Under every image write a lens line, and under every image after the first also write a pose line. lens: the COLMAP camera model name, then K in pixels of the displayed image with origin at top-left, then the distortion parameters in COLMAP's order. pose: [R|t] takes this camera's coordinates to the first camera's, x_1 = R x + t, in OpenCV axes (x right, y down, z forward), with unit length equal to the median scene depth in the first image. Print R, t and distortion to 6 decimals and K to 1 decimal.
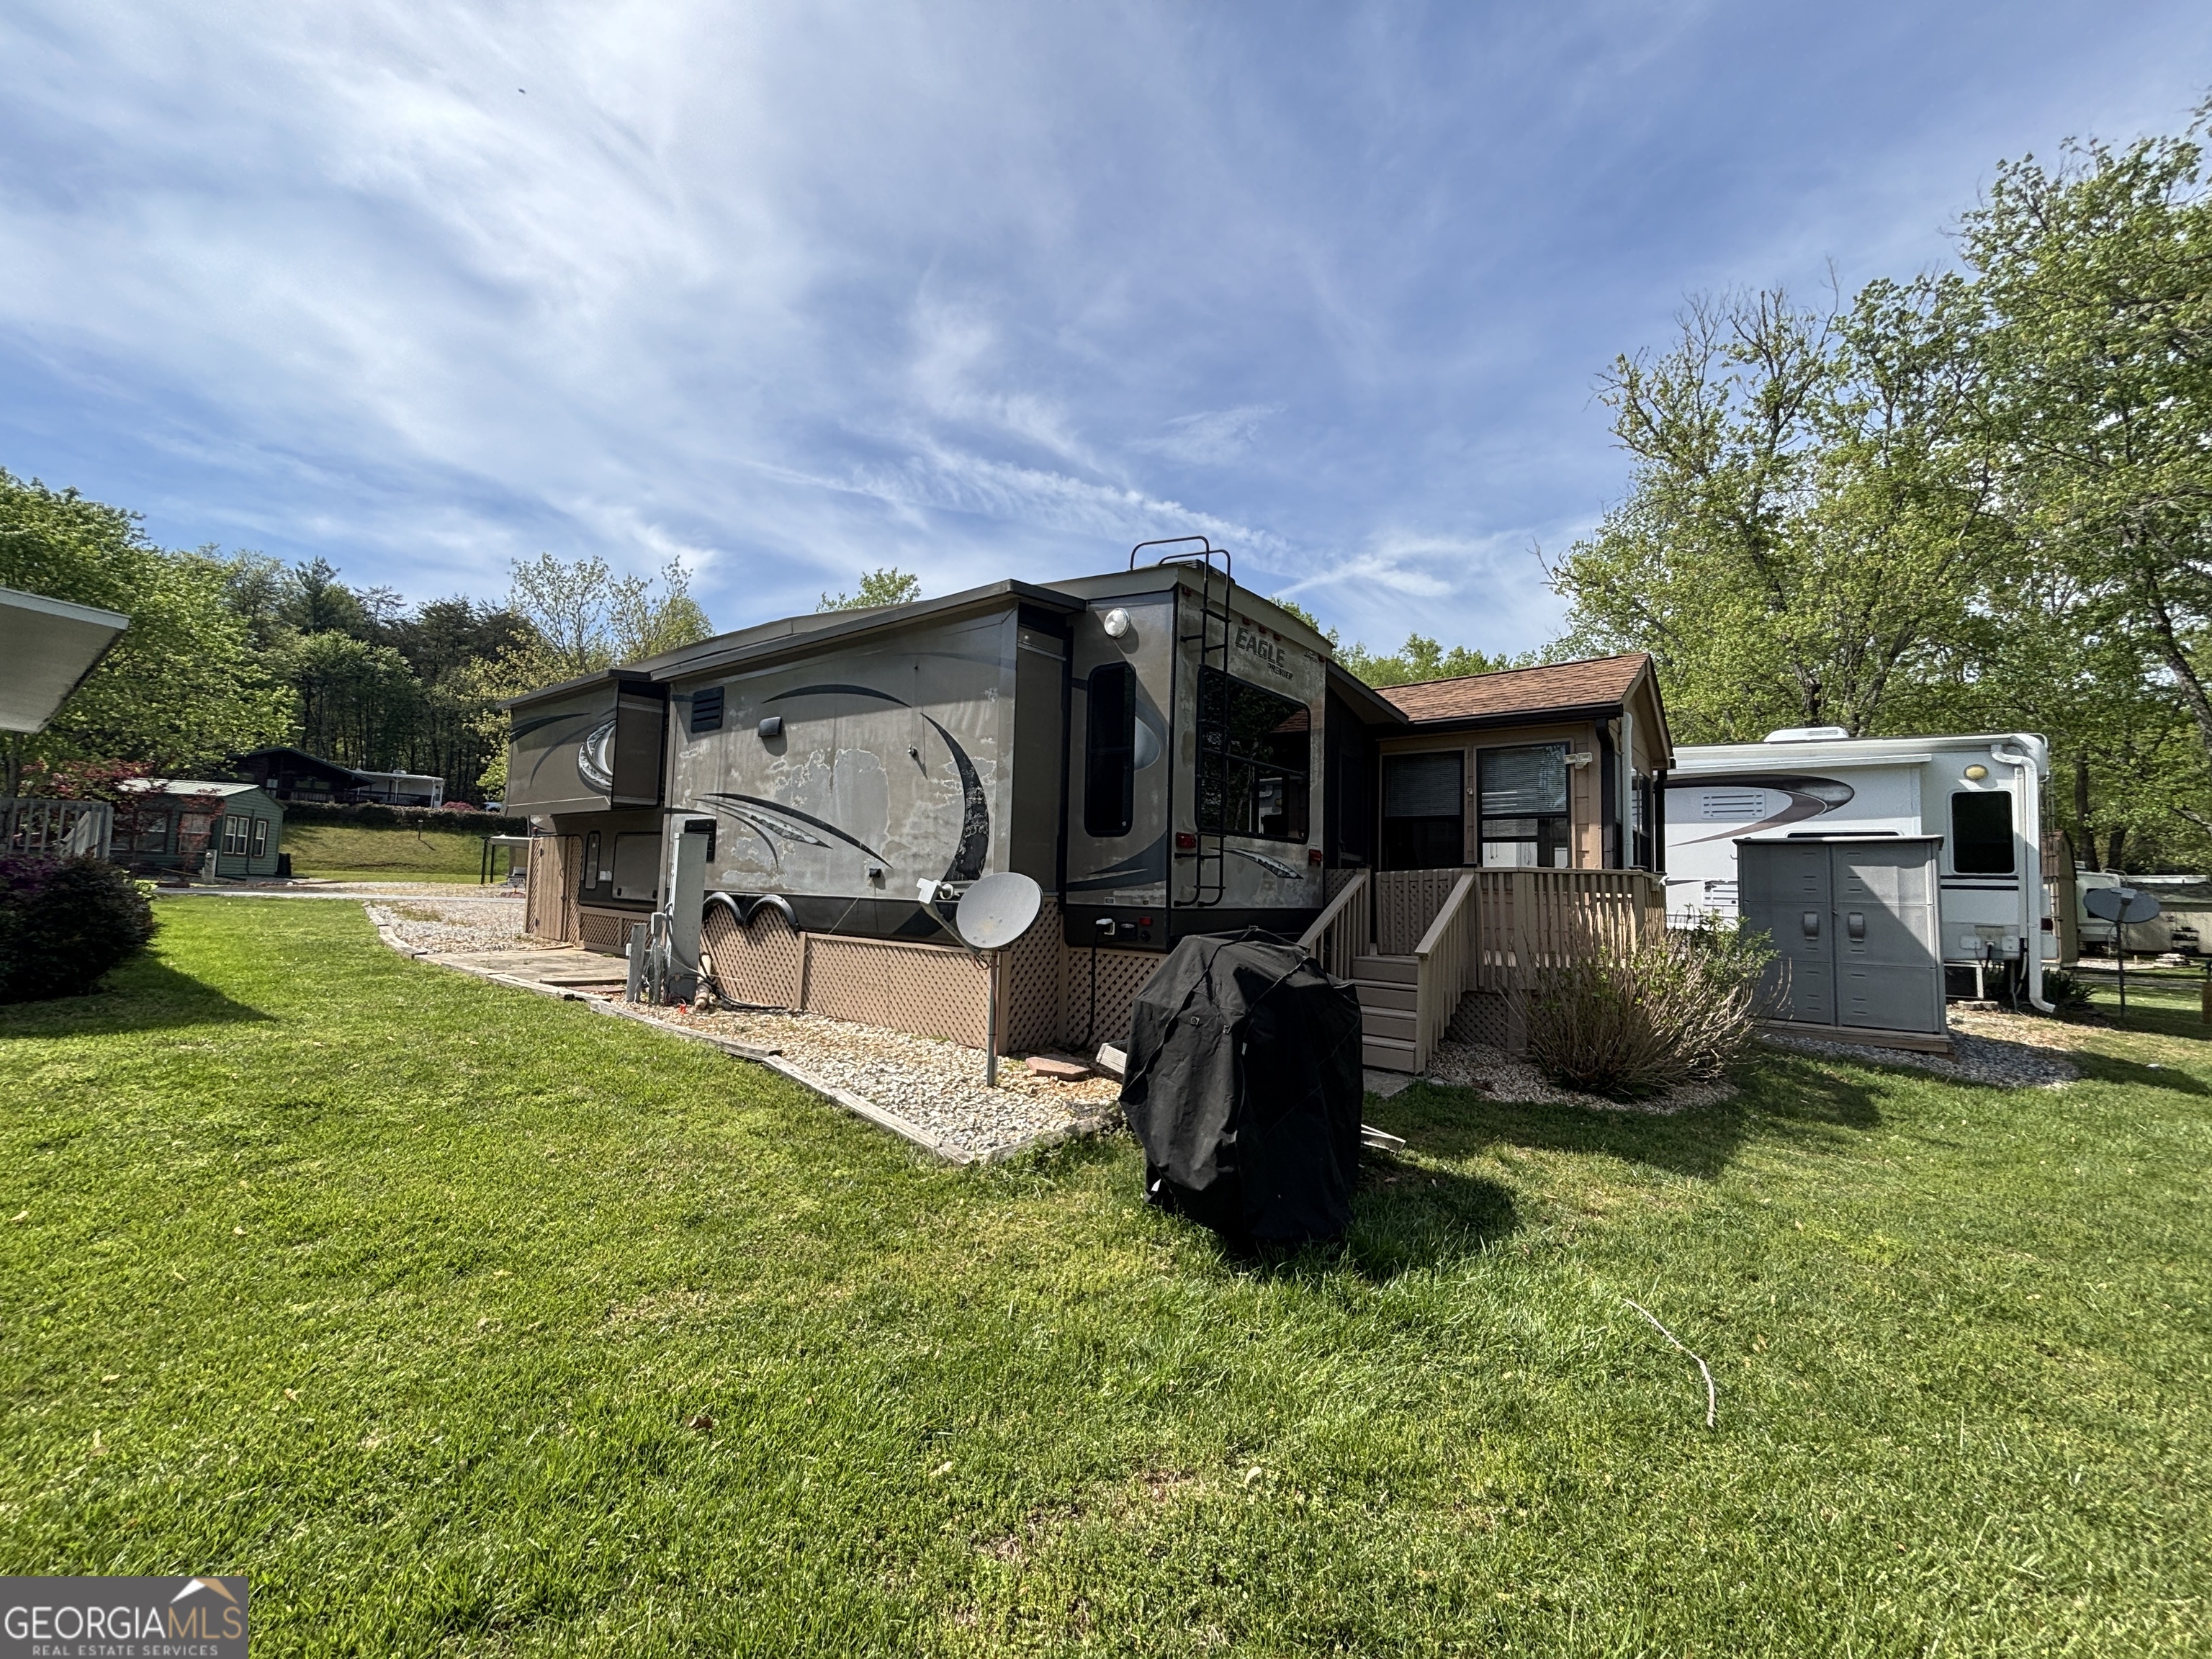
lens RADIAL K [[904.8, 0, 1064.0], [0, 904.8, 812.1], [0, 0, 1]] dist [0.002270, -0.000395]
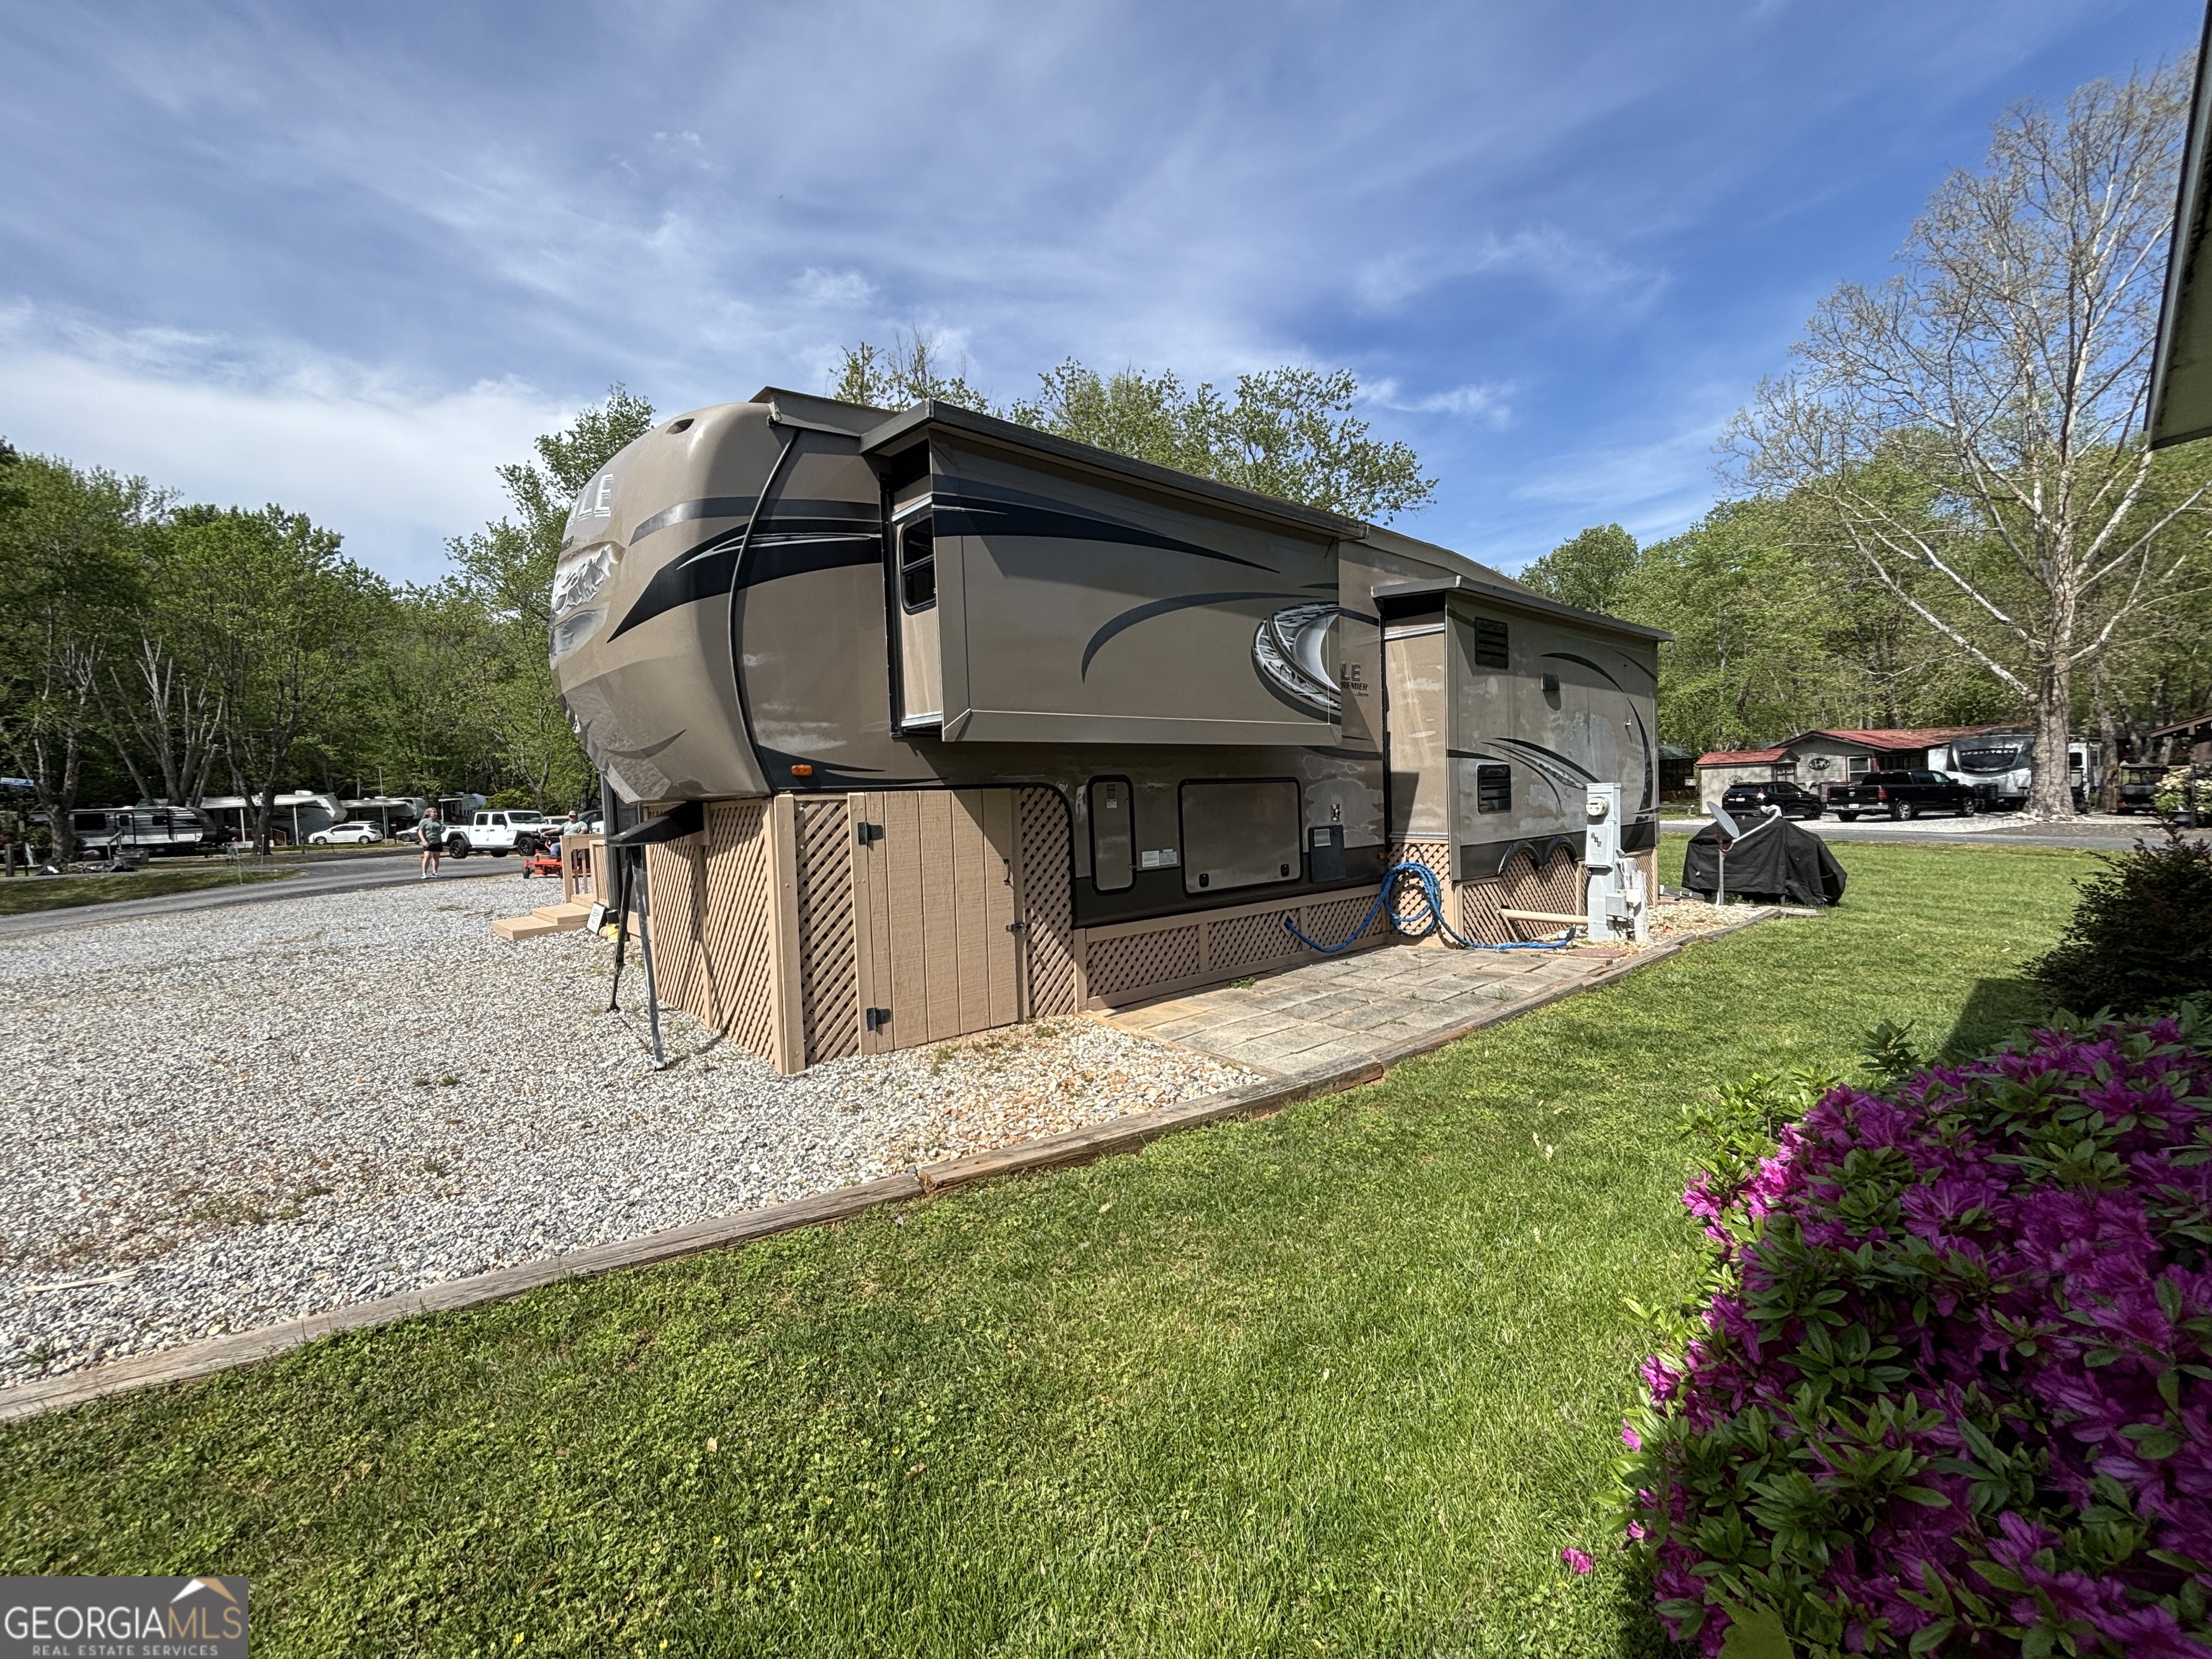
lens RADIAL K [[904.8, 0, 1064.0], [0, 904.8, 812.1], [0, 0, 1]] dist [0.002270, -0.000395]
pose [[0.181877, -0.059346, 0.981529, -1.145965], [-0.041453, 0.996827, 0.067953, 0.008855], [-0.982447, -0.053046, 0.178840, 1.048204]]
